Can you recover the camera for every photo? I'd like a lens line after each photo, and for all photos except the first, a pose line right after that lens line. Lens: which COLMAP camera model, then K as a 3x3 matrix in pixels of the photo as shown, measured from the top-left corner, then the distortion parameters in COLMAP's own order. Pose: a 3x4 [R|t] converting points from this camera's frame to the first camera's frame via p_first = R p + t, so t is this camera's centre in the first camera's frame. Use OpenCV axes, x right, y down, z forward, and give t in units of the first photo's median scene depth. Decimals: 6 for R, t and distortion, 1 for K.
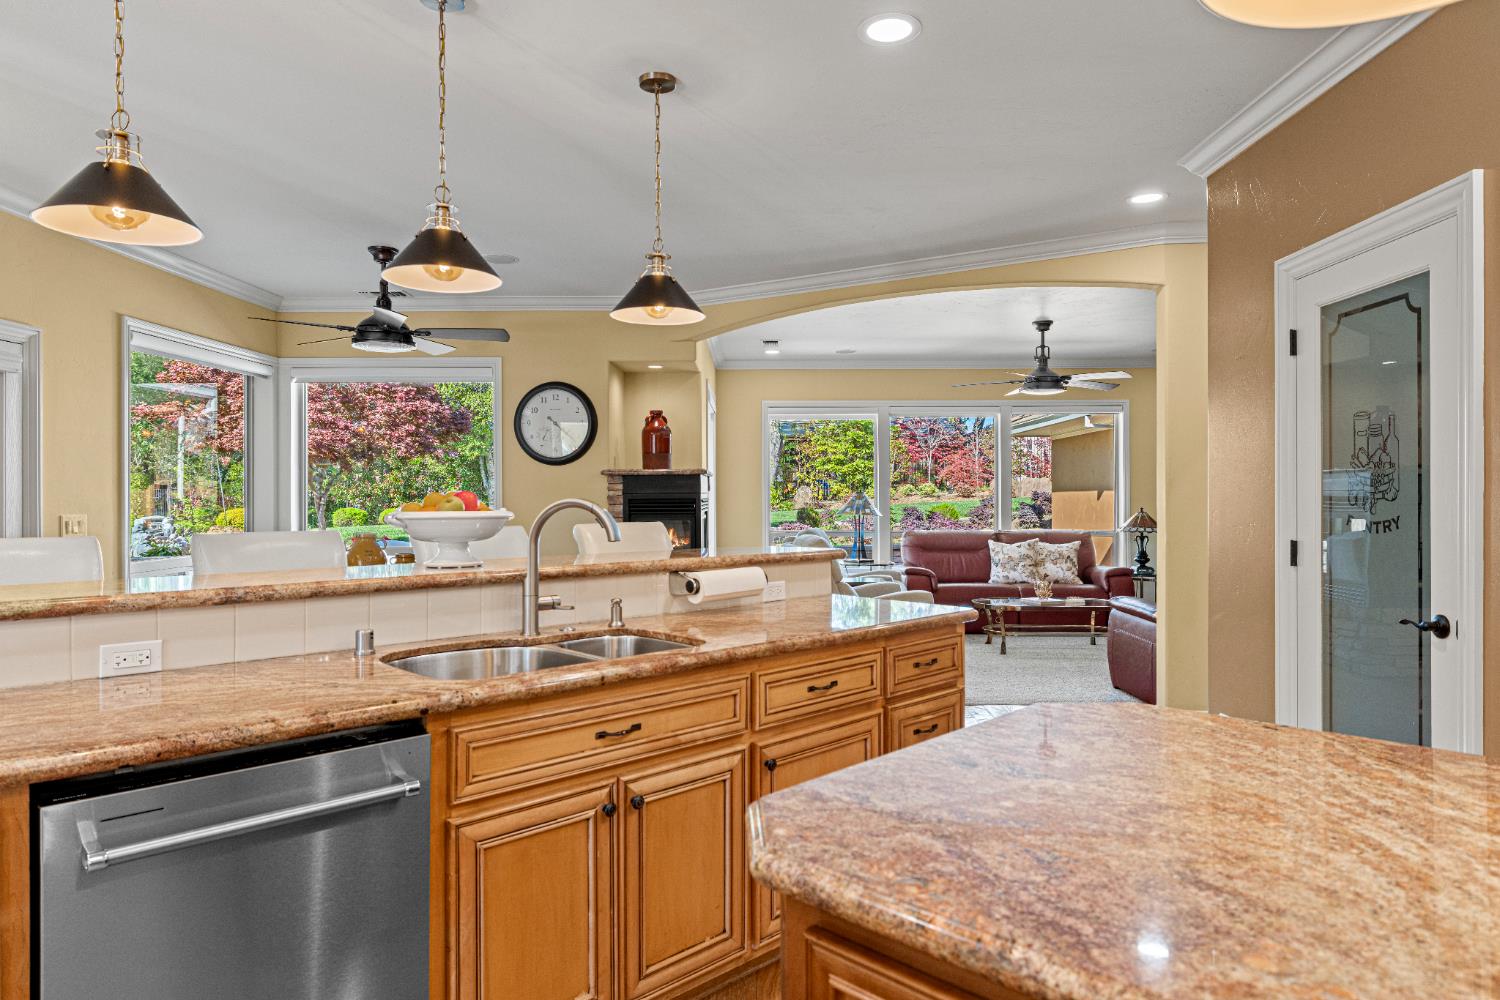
lens RADIAL K [[929.1, 0, 750.0], [0, 929.1, 500.0], [0, 0, 1]] dist [-0.000256, 0.000474]
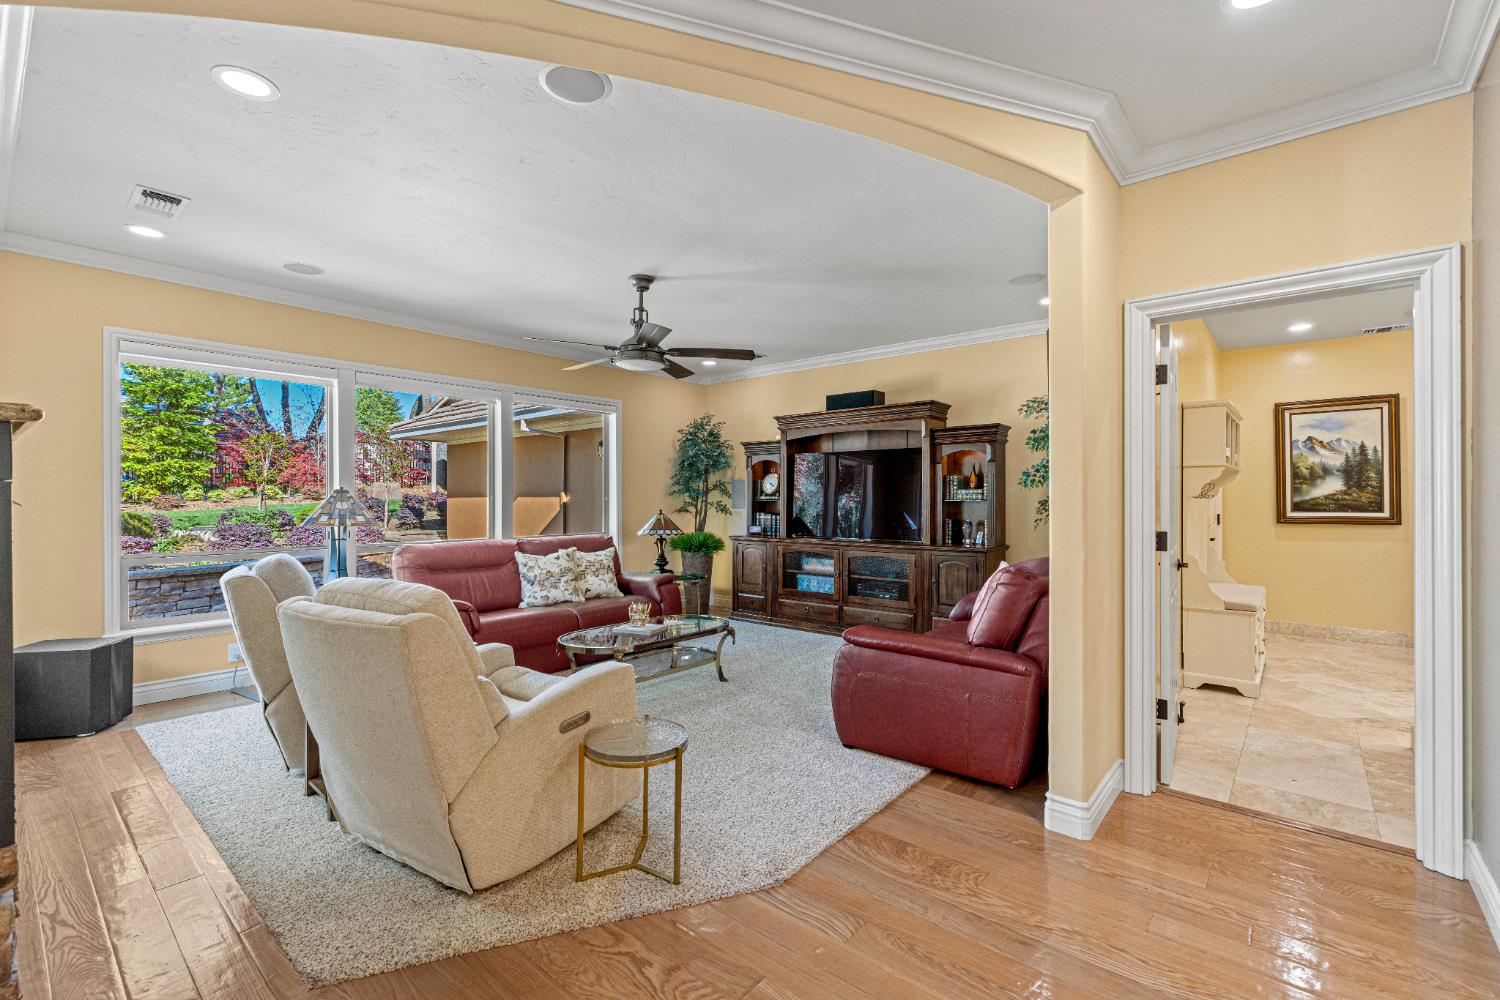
lens RADIAL K [[645.8, 0, 746.1], [0, 645.8, 497.5], [0, 0, 1]] dist [0.000715, 0.000137]
pose [[0.632351, 0.004416, 0.774670, -0.048341], [0.001915, 0.999972, -0.007264, 0.000535], [-0.774680, 0.006077, 0.632324, 0.498160]]
